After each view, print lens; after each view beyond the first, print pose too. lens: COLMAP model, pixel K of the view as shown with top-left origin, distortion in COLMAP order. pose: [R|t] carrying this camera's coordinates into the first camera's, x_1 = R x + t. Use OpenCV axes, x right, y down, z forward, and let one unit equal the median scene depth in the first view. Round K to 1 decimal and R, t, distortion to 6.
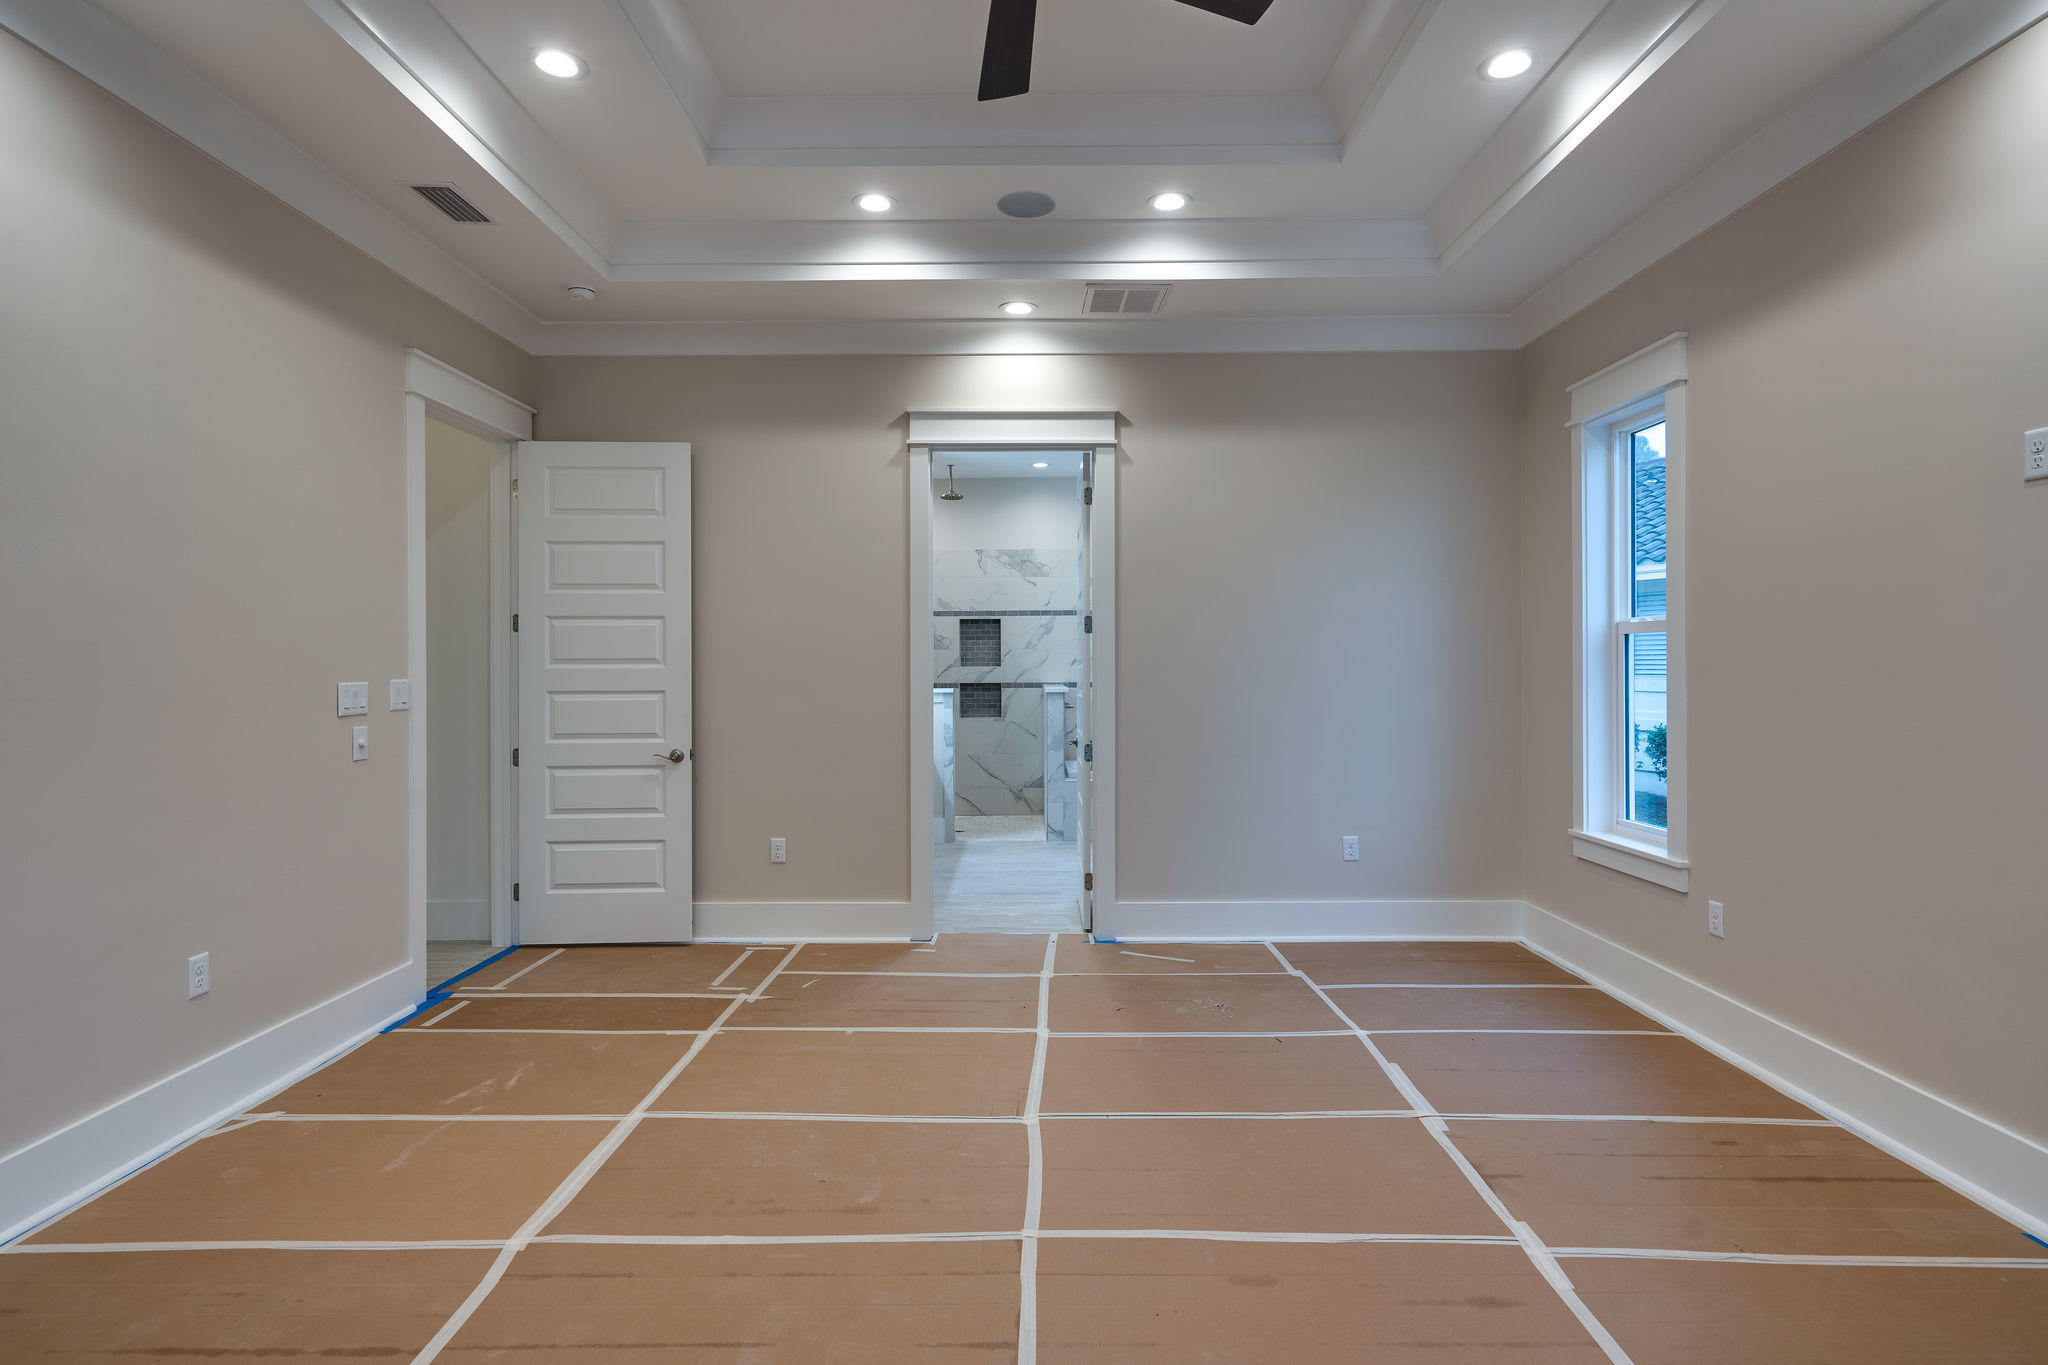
lens RADIAL K [[1211.0, 0, 1008.9], [0, 1211.0, 669.6], [0, 0, 1]] dist [0.006024, 0.001615]
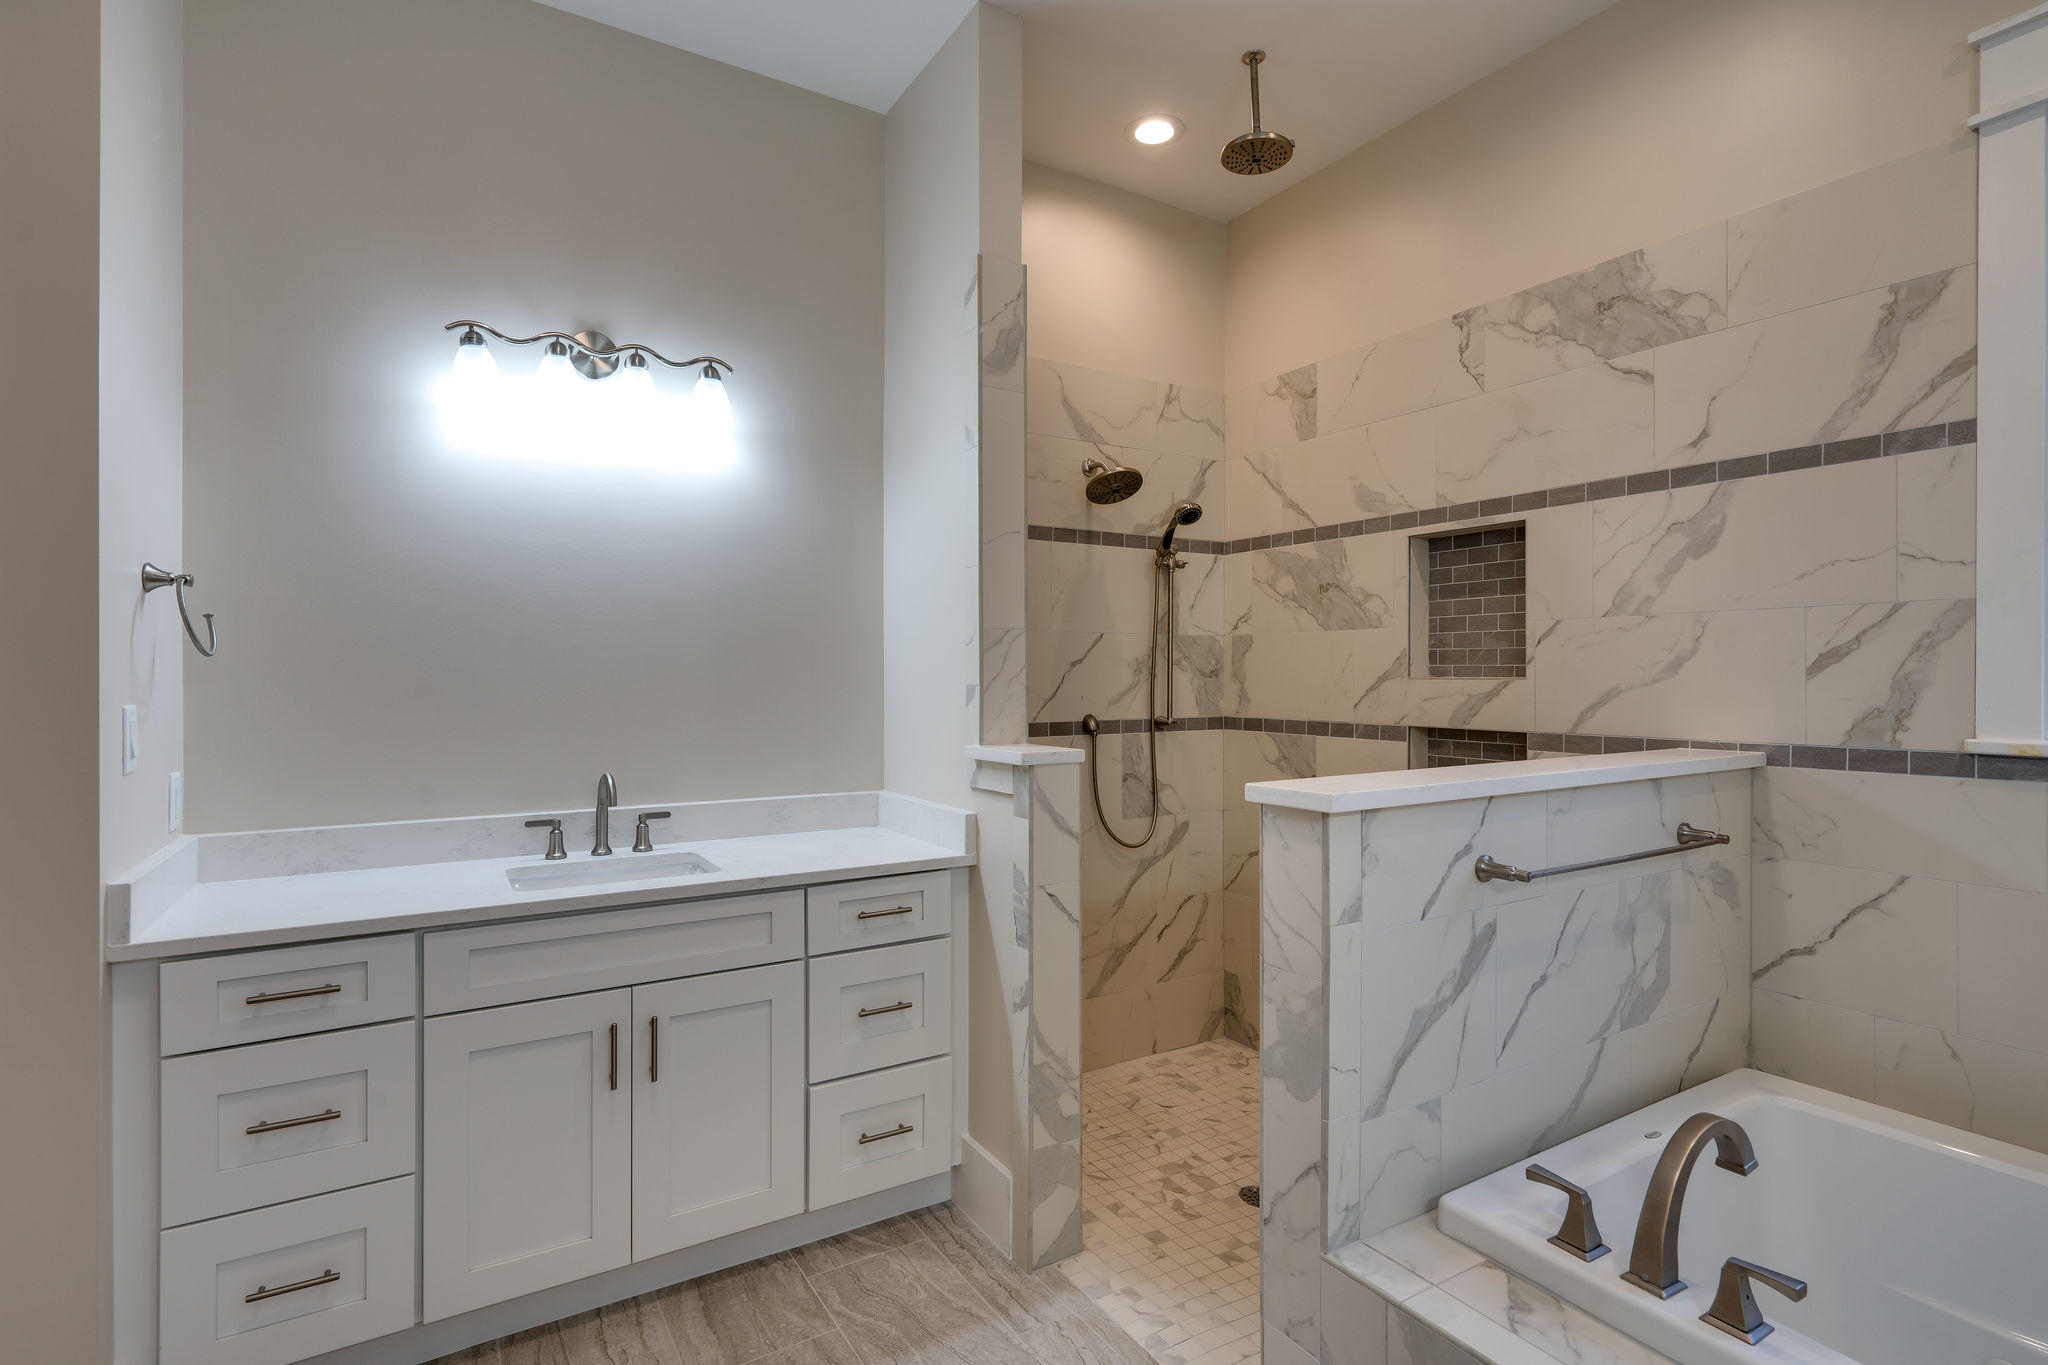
lens RADIAL K [[990.8, 0, 985.4], [0, 990.8, 676.0], [0, 0, 1]] dist [0.001088, 0.001219]
pose [[0.512779, 0.006137, -0.858499, 0.136264], [-0.007143, 0.999970, 0.002882, -0.002873], [0.858491, 0.004655, 0.512808, 0.757675]]
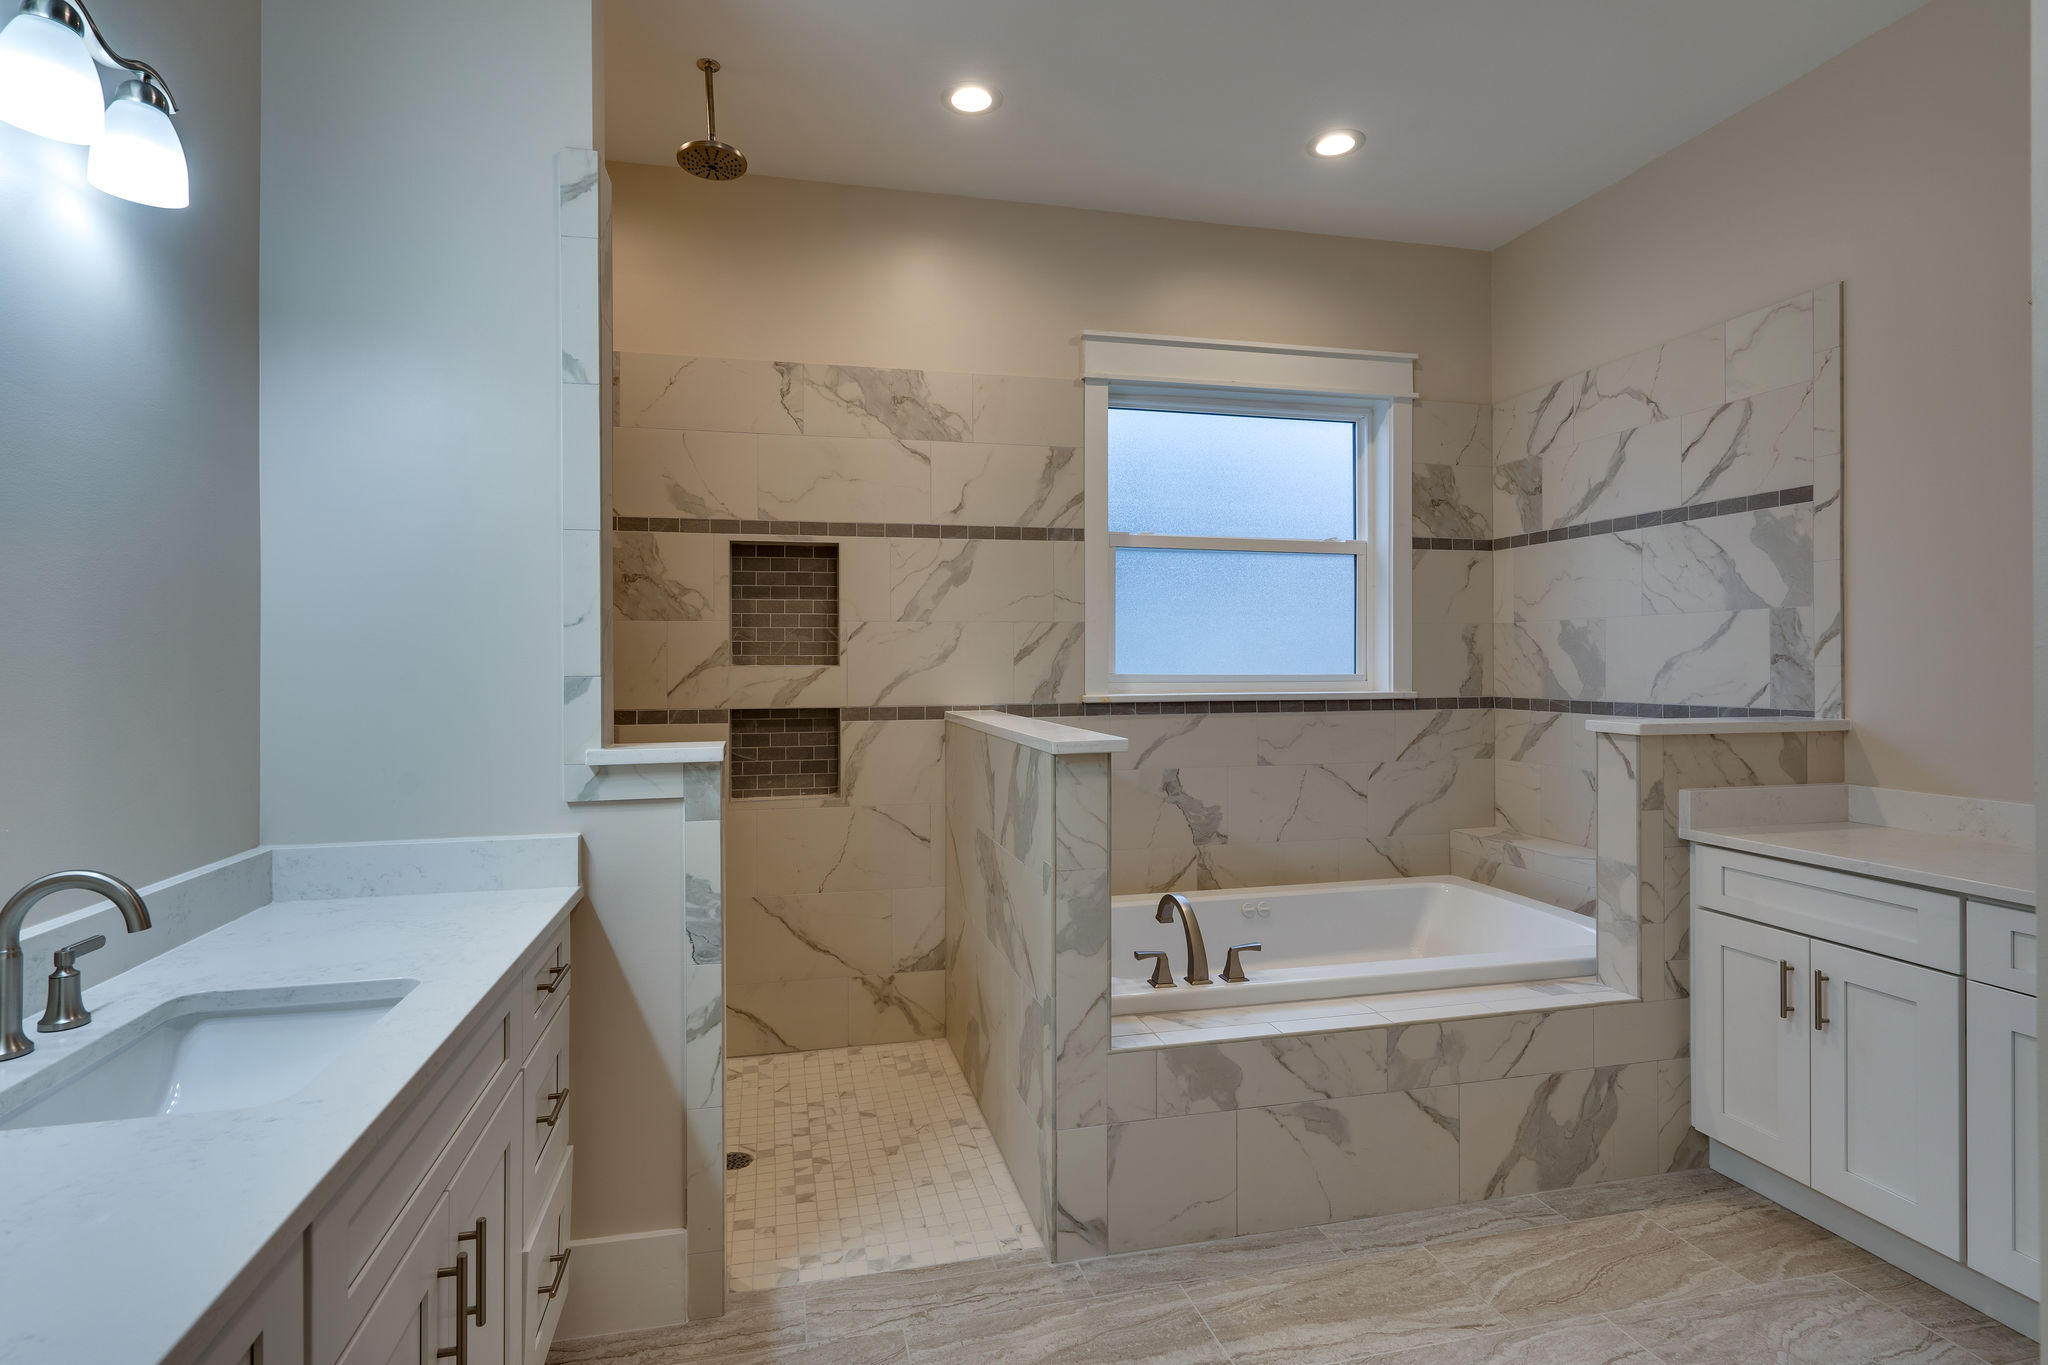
lens RADIAL K [[1037.4, 0, 1012.6], [0, 1037.4, 661.5], [0, 0, 1]] dist [0.002908, 0.000971]
pose [[0.968897, 0.001655, 0.247459, -0.035340], [0.000461, 0.999964, -0.008496, -0.001047], [-0.247464, 0.008346, 0.968861, 0.662453]]
